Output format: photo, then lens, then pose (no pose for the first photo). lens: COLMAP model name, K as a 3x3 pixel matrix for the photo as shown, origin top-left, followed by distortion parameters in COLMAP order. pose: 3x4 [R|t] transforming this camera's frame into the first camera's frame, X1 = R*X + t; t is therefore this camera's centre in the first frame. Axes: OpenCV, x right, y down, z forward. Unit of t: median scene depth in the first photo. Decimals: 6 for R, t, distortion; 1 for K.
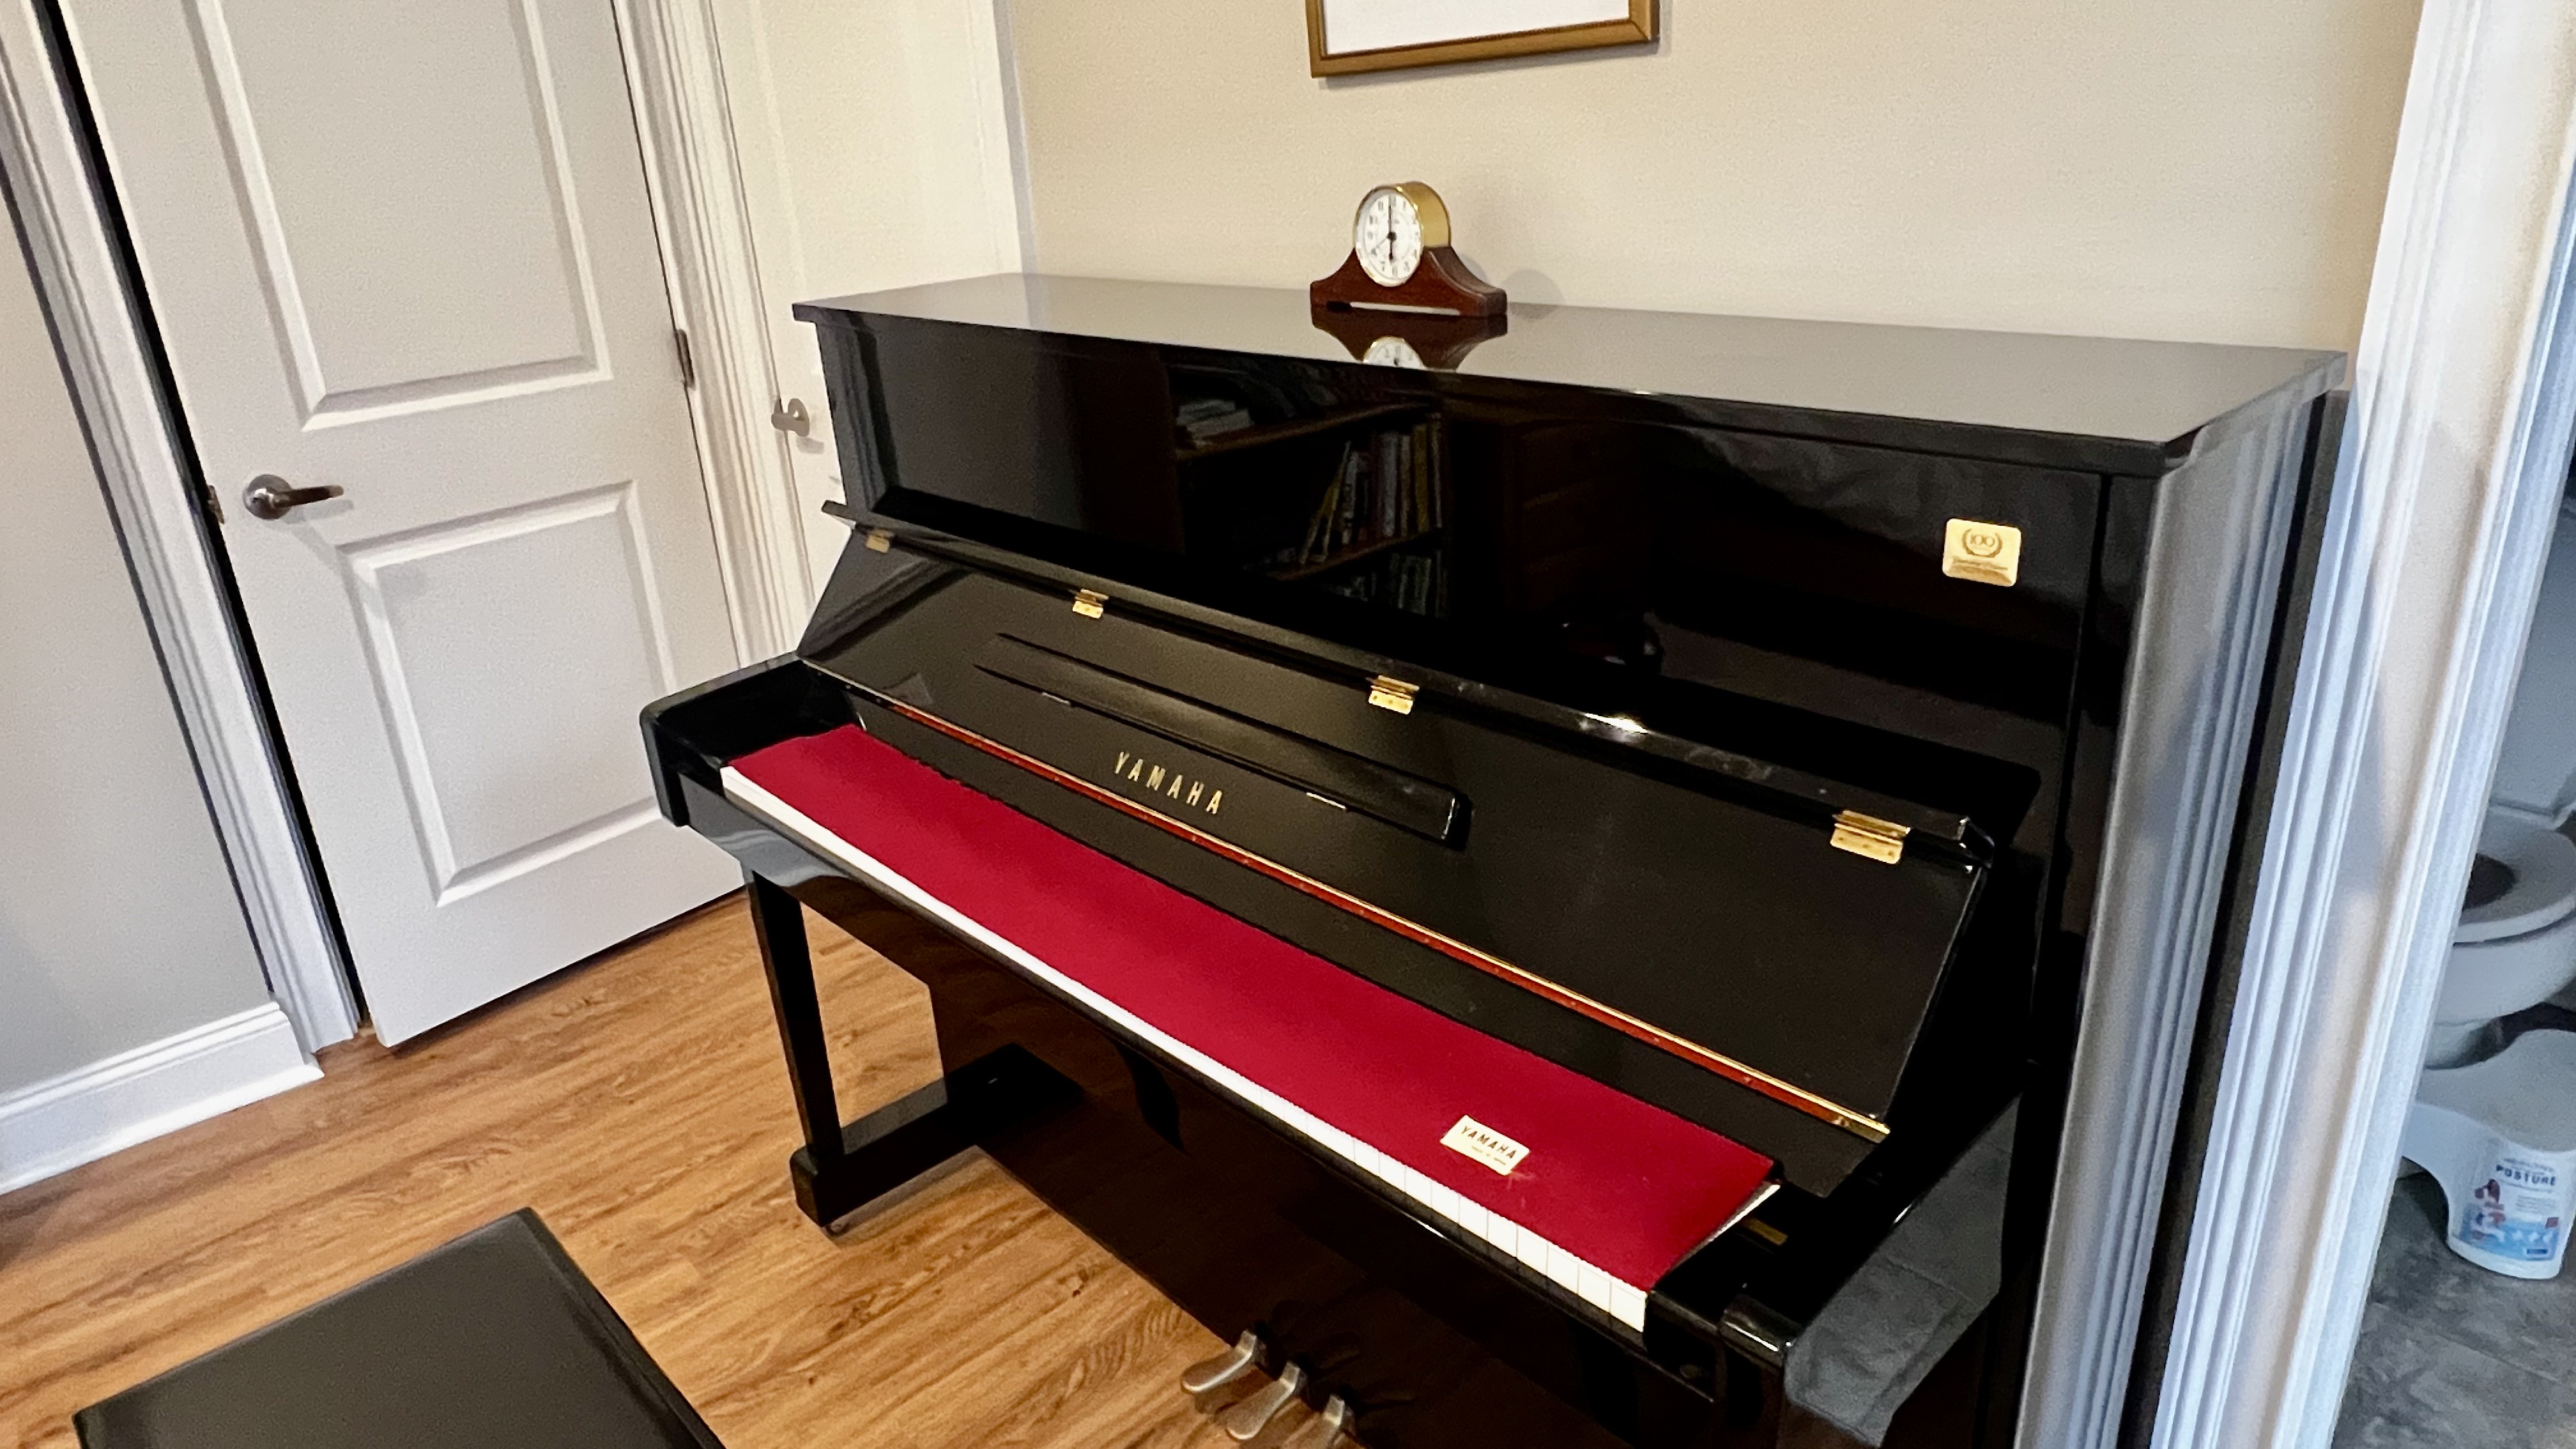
lens RADIAL K [[1550.9, 0, 1297.1], [0, 1550.9, 685.2], [0, 0, 1]] dist [-0.003689, 0.000662]
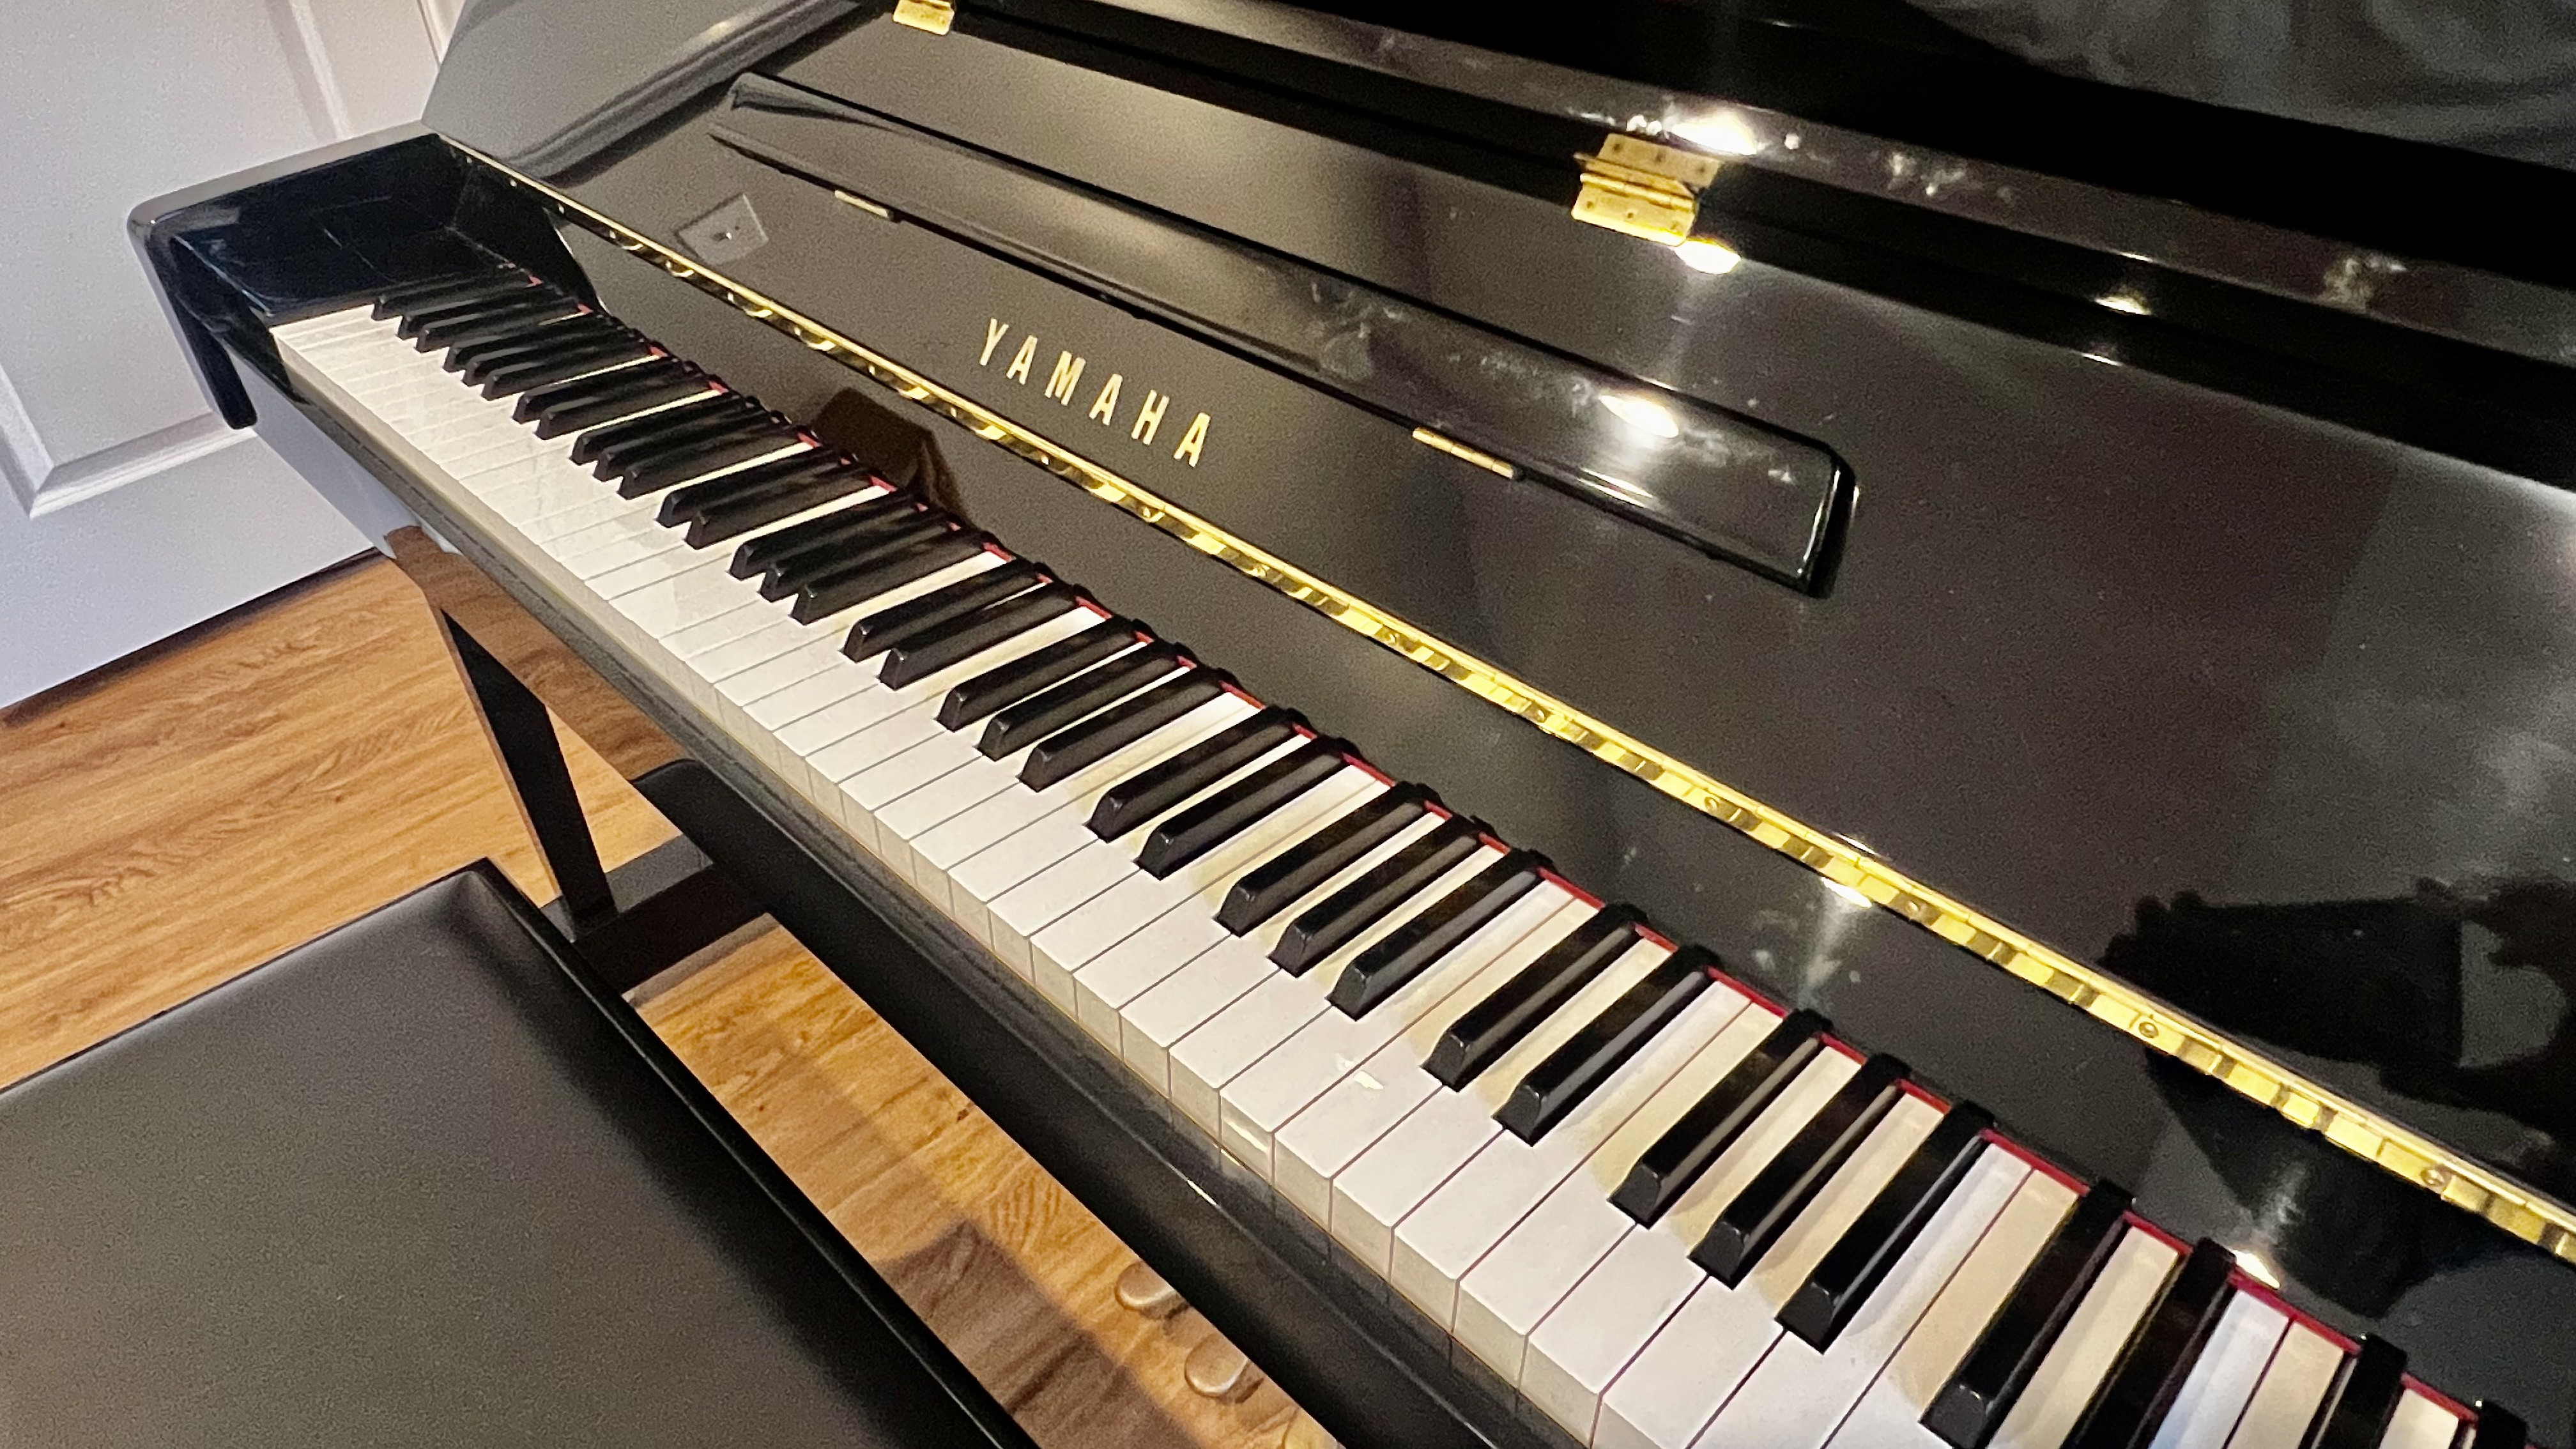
lens RADIAL K [[1550.9, 0, 1297.1], [0, 1550.9, 685.2], [0, 0, 1]] dist [-0.003689, 0.000662]
pose [[0.998551, 0.016274, 0.051301, -0.026875], [-0.029595, 0.962172, 0.270832, 0.012428], [-0.044953, -0.271958, 0.961259, 0.321884]]
